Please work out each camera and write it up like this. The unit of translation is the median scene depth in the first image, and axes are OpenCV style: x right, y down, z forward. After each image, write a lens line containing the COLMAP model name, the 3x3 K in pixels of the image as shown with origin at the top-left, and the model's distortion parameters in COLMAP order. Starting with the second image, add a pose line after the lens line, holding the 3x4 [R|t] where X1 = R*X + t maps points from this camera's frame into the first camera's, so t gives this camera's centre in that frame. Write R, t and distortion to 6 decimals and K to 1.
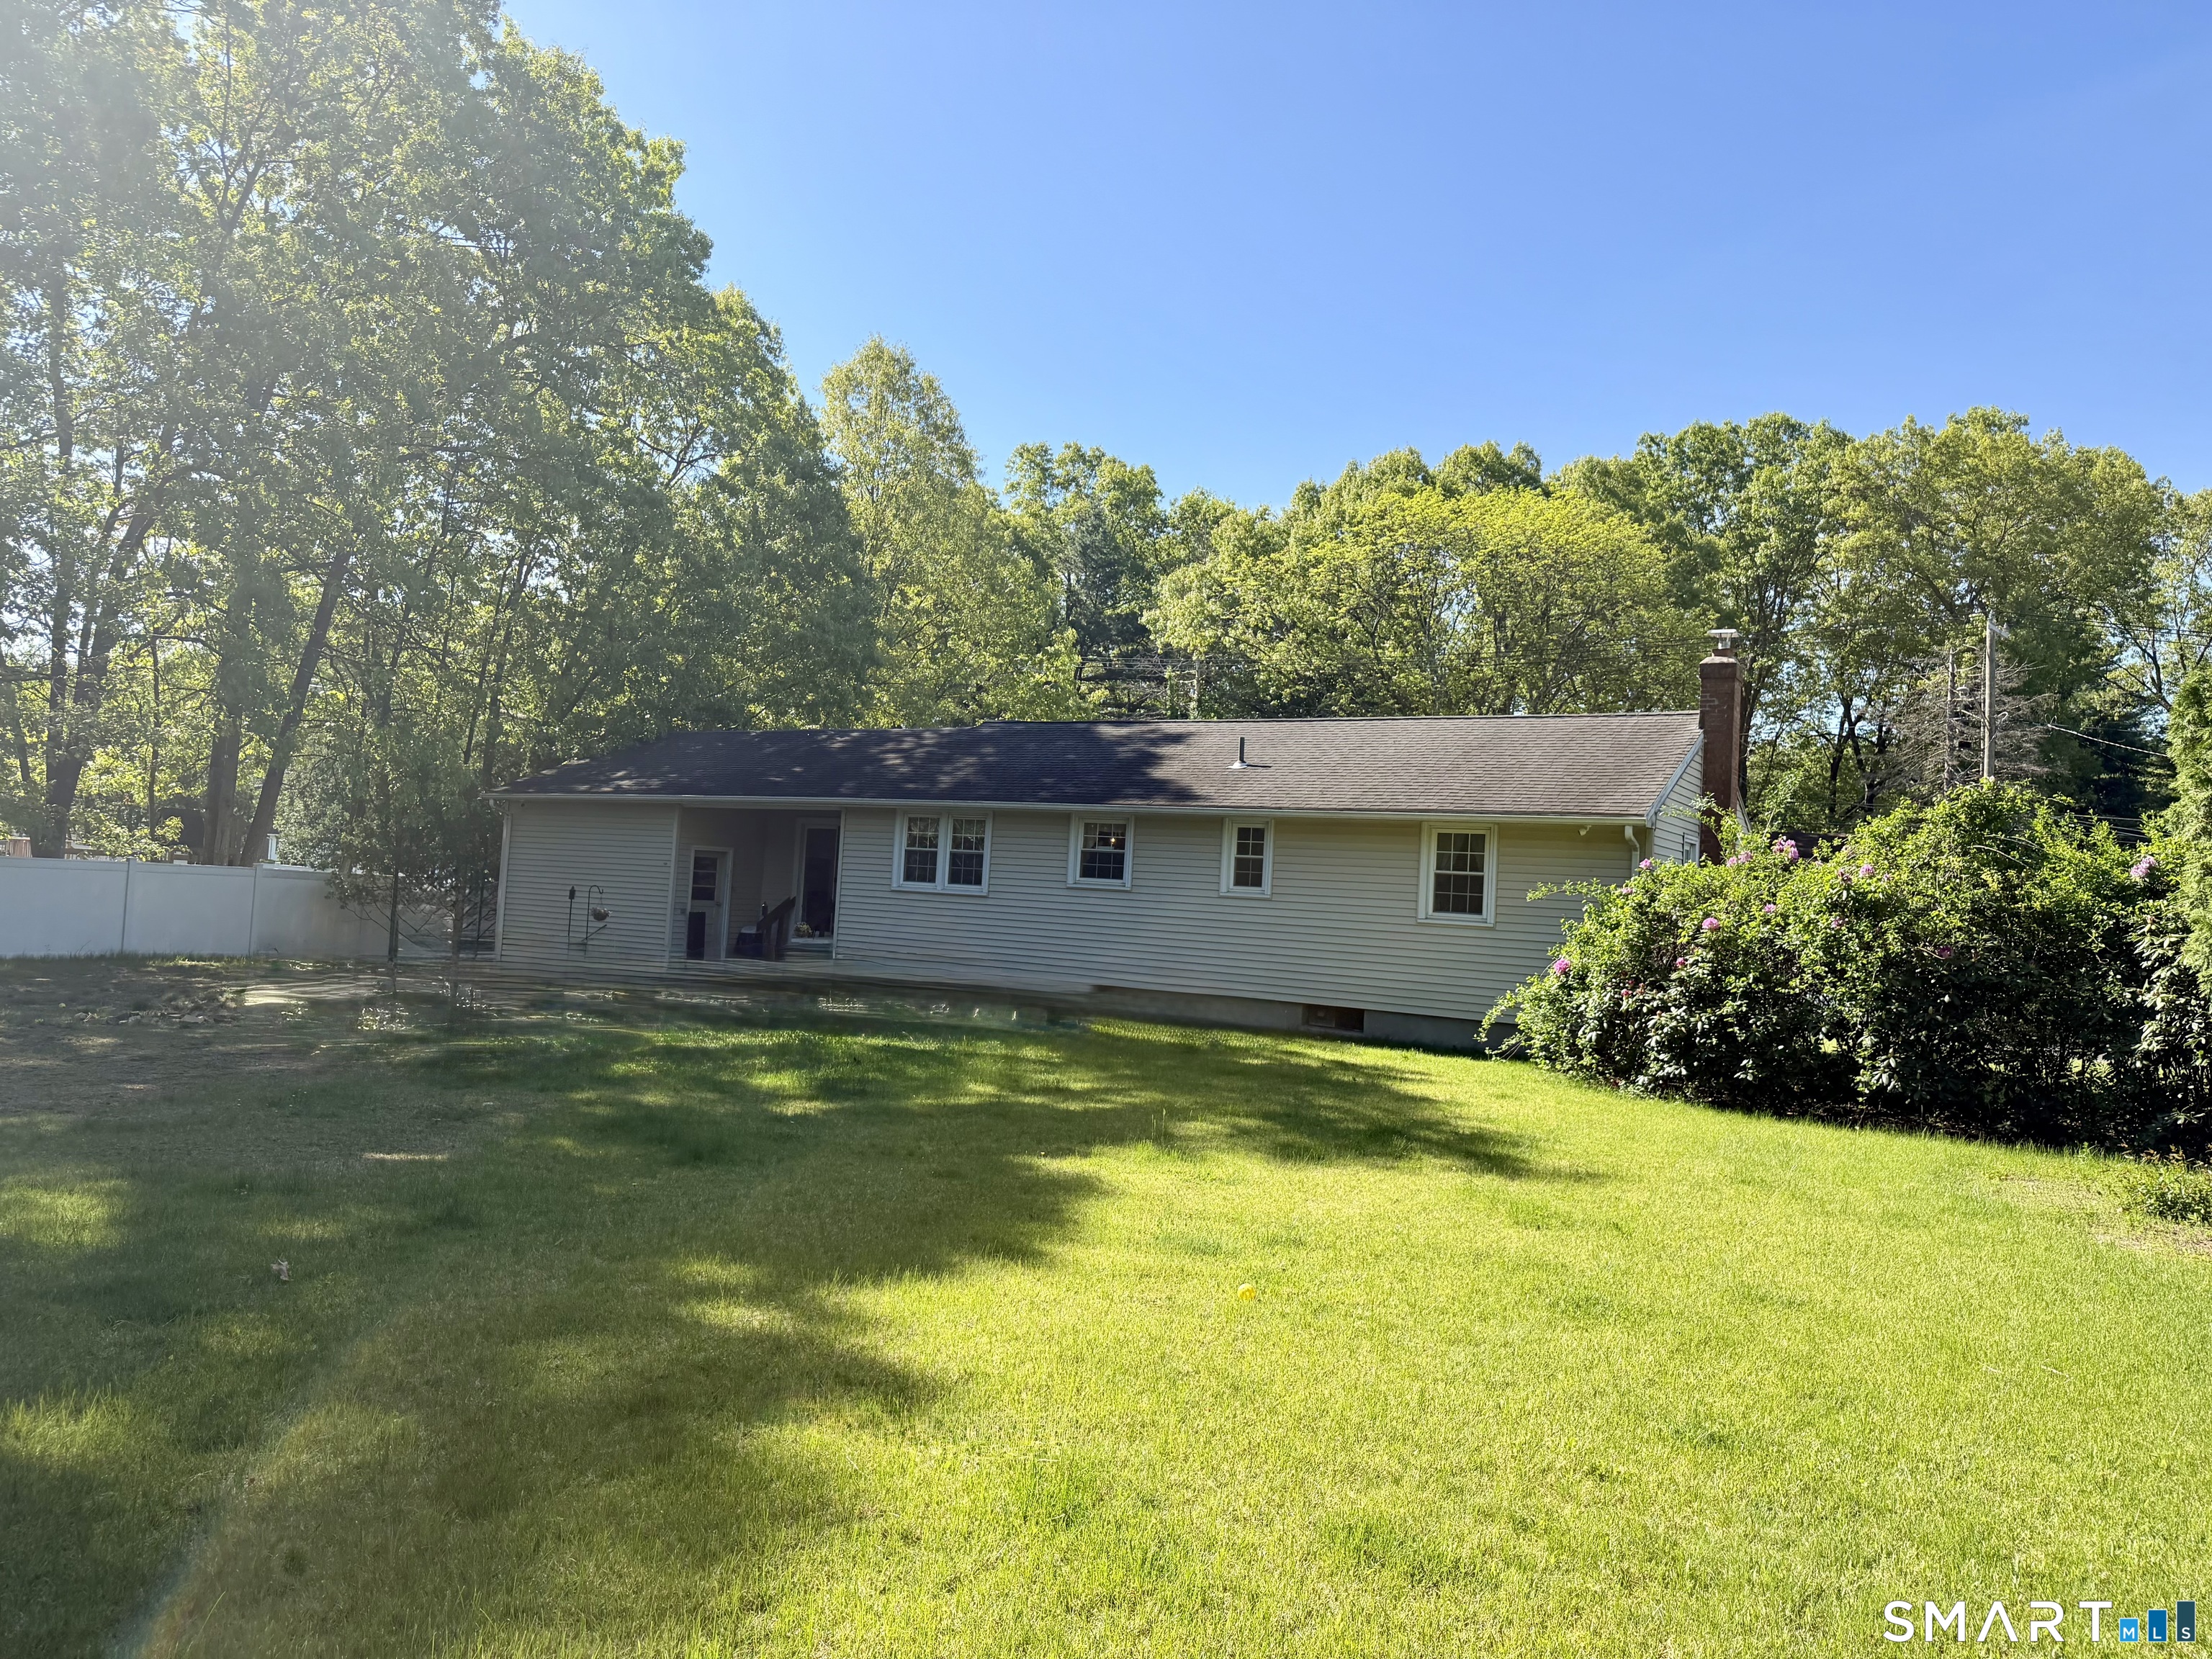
lens RADIAL K [[1538.6, 0, 1118.4], [0, 1538.6, 812.9], [0, 0, 1]] dist [0.186175, -0.351532]
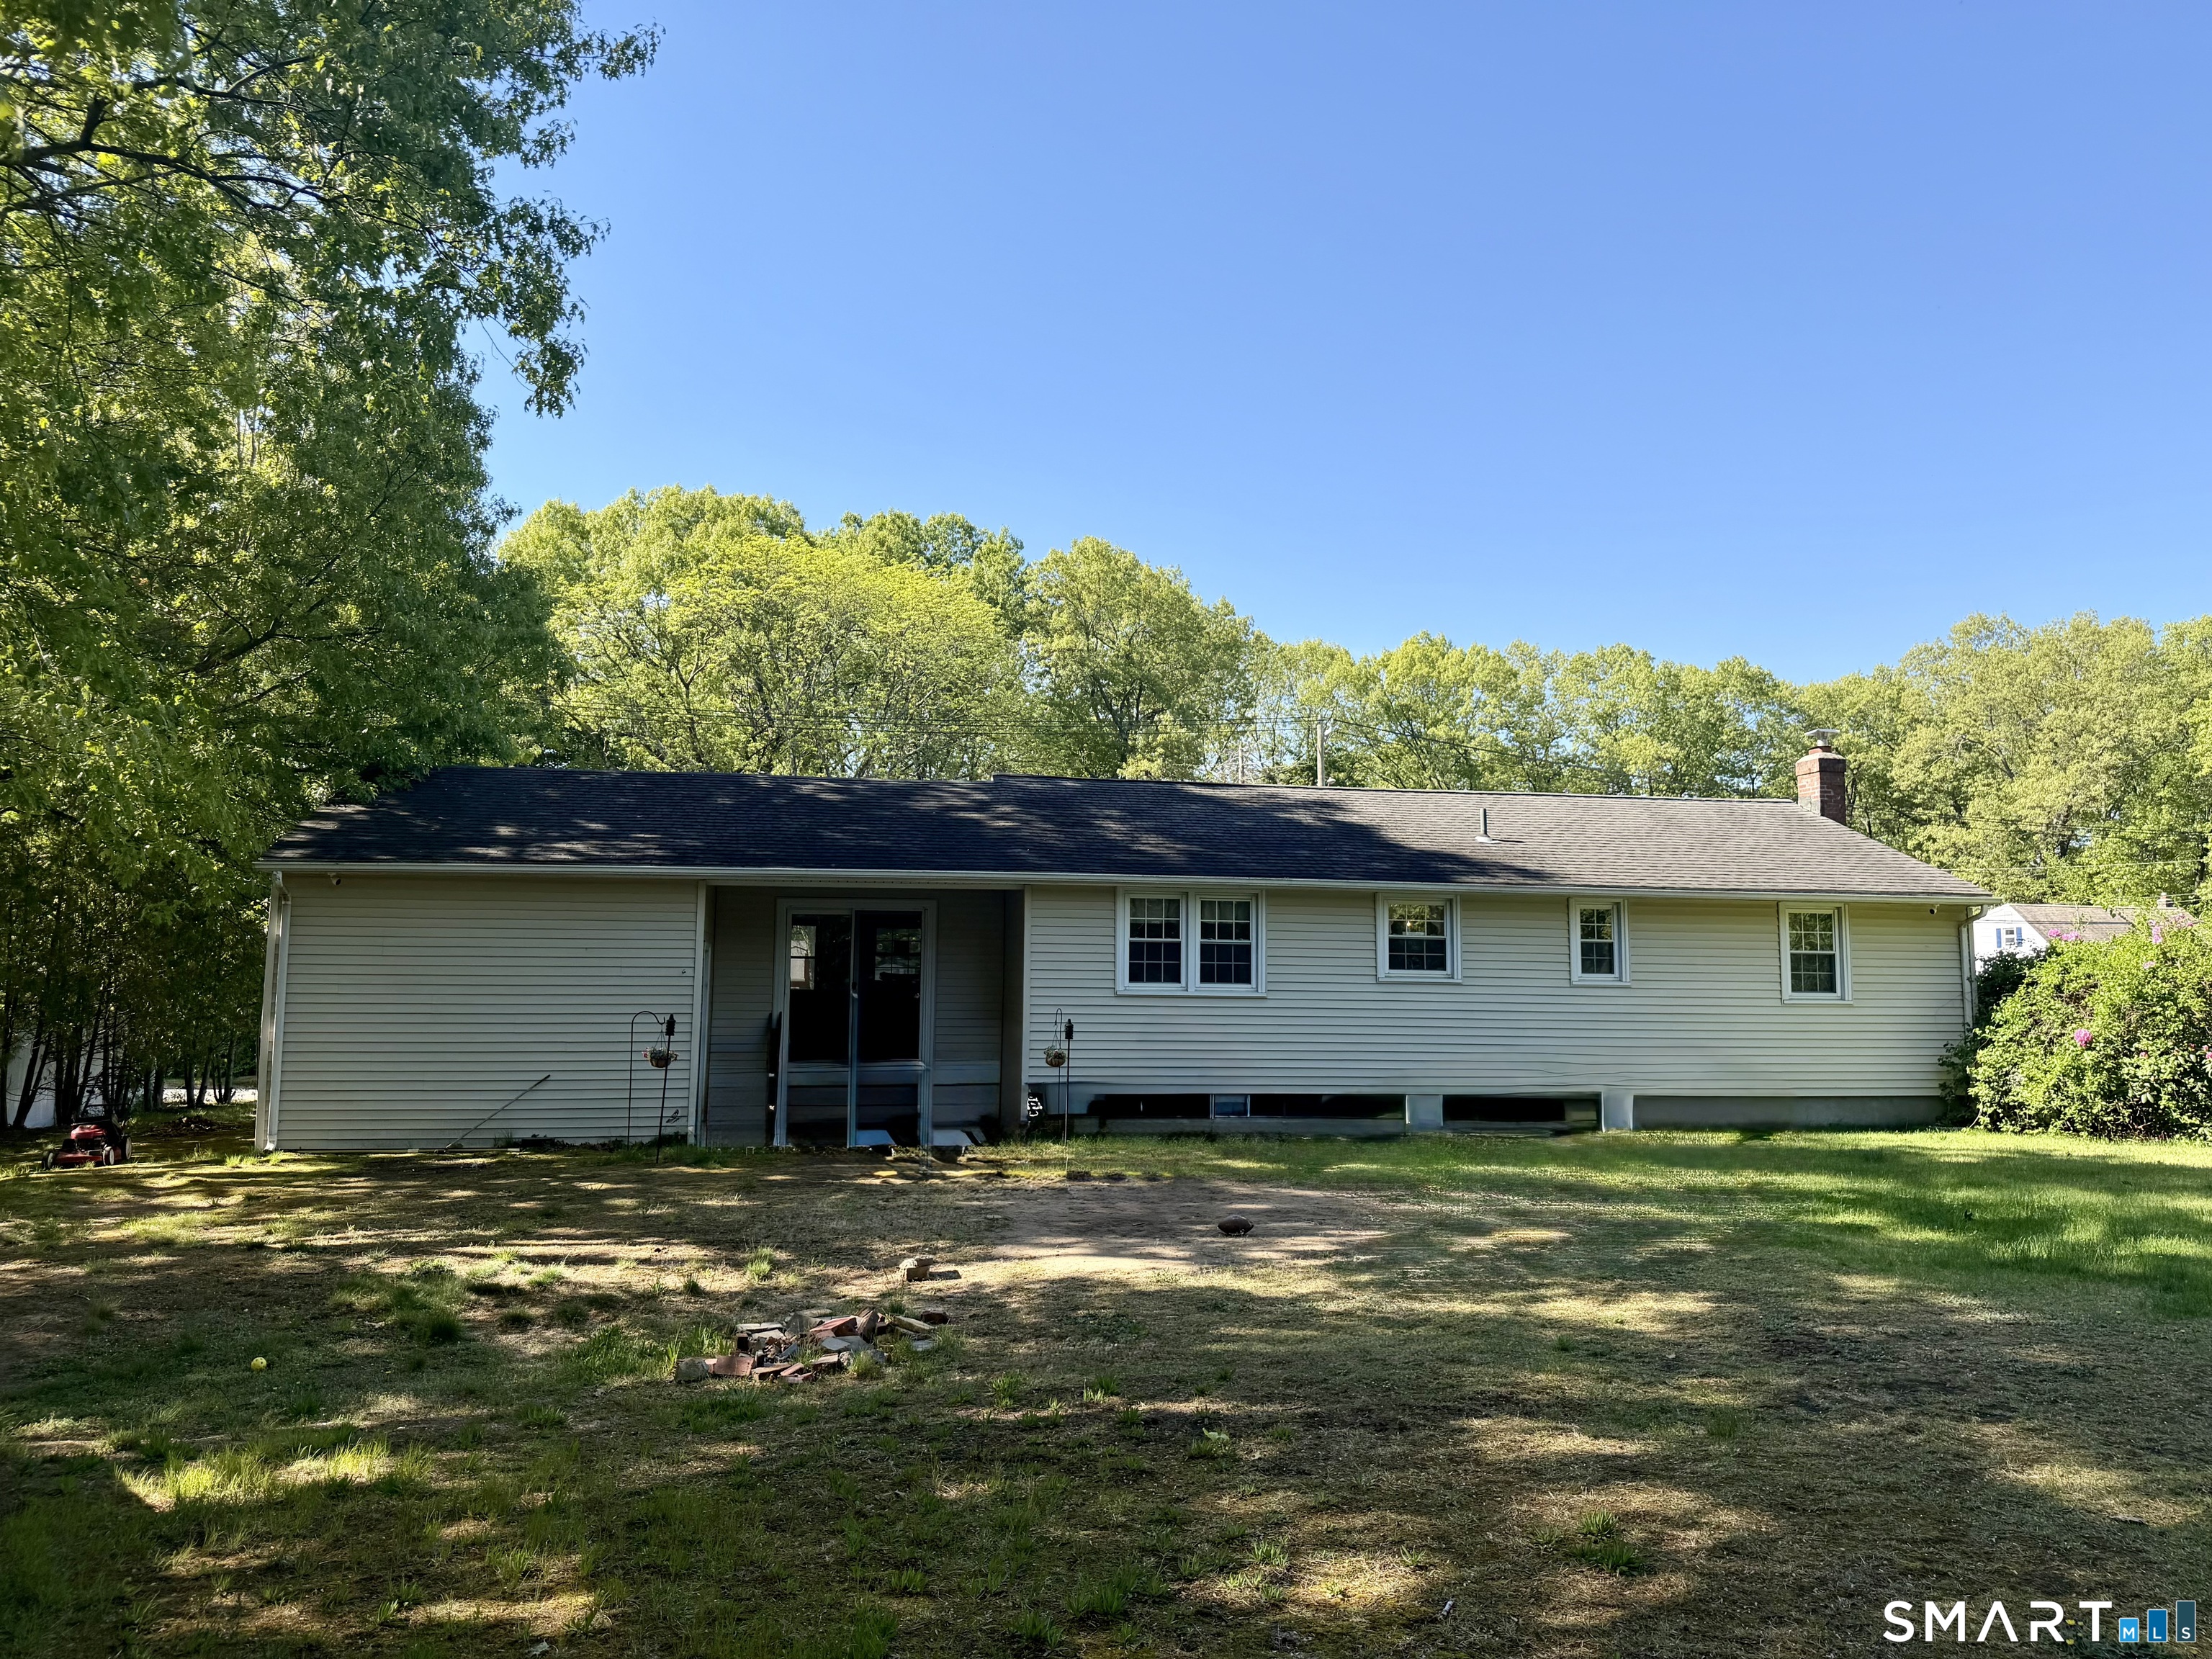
lens RADIAL K [[1538.6, 0, 1118.4], [0, 1538.6, 812.9], [0, 0, 1]] dist [0.186175, -0.351532]
pose [[0.775600, 0.019450, 0.630925, -0.644447], [0.001162, 0.999479, -0.032240, -0.015818], [-0.631224, 0.025739, 0.775174, 0.410597]]
